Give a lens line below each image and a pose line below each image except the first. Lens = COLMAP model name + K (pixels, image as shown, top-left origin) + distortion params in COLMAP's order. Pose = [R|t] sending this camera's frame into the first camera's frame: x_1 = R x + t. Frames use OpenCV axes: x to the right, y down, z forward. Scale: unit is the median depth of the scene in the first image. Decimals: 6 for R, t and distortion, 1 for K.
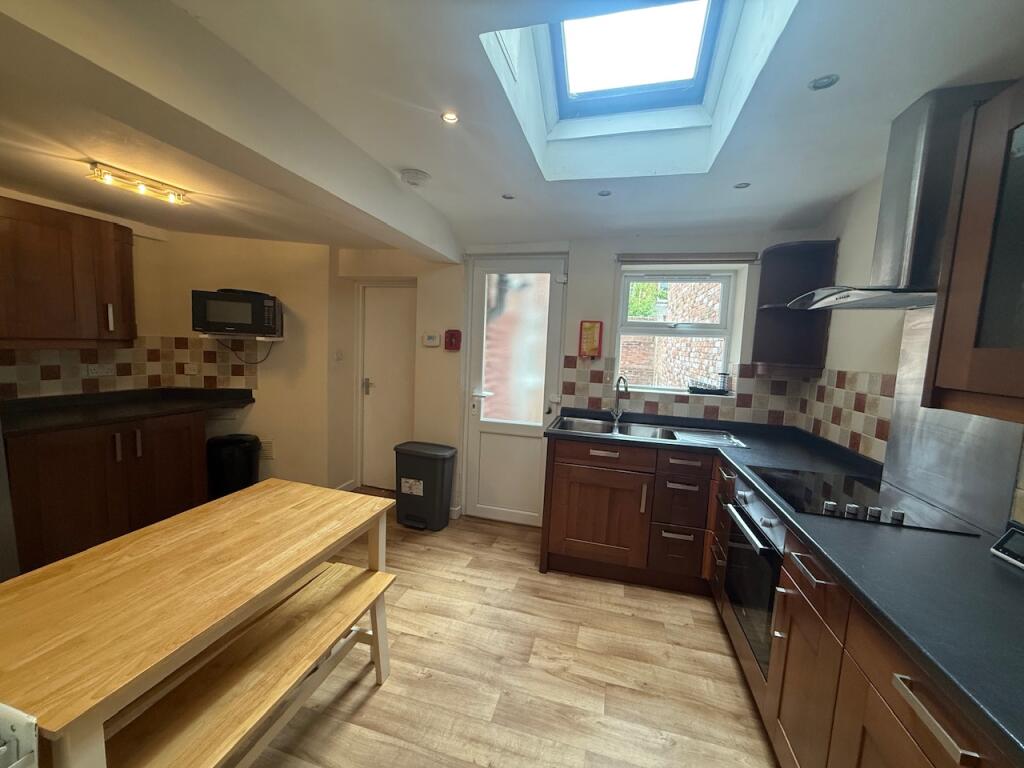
lens RADIAL K [[407.8, 0, 510.3], [0, 407.8, 384.9], [0, 0, 1]] dist [-0.001176, 0.000137]
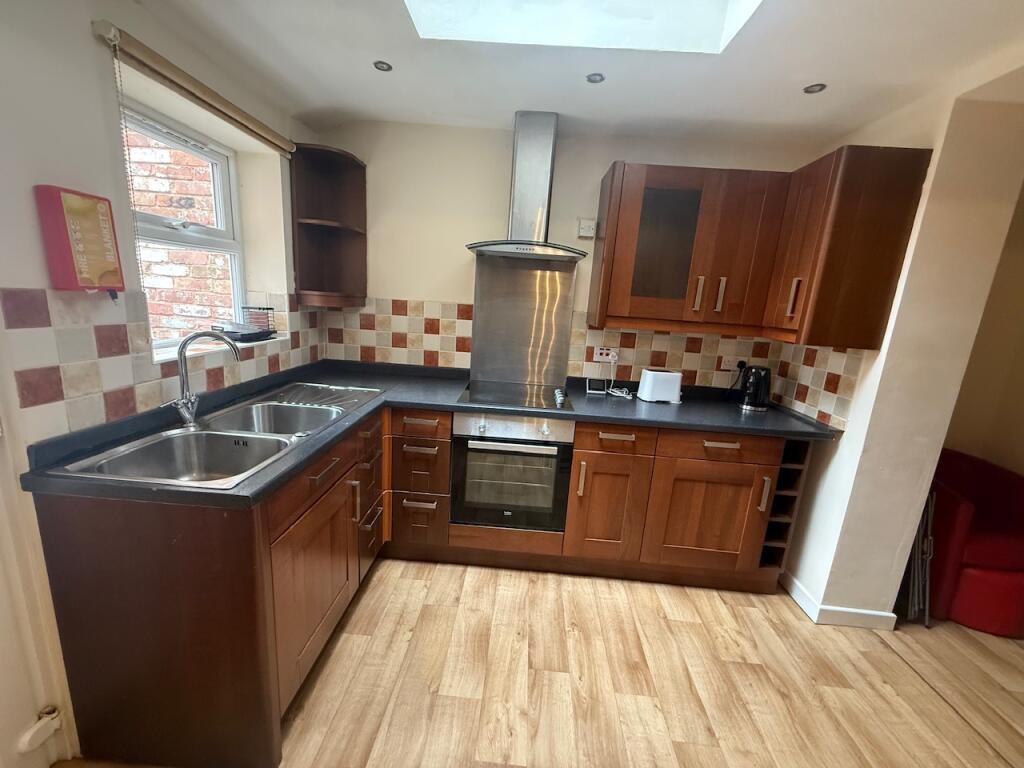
lens RADIAL K [[407.8, 0, 507.7], [0, 407.8, 385.6], [0, 0, 1]] dist [-0.001176, 0.000137]
pose [[-0.205025, -0.264434, 0.942358, -0.391062], [0.021405, 0.961370, 0.274426, -0.117053], [-0.978523, 0.076435, -0.191445, 1.016354]]
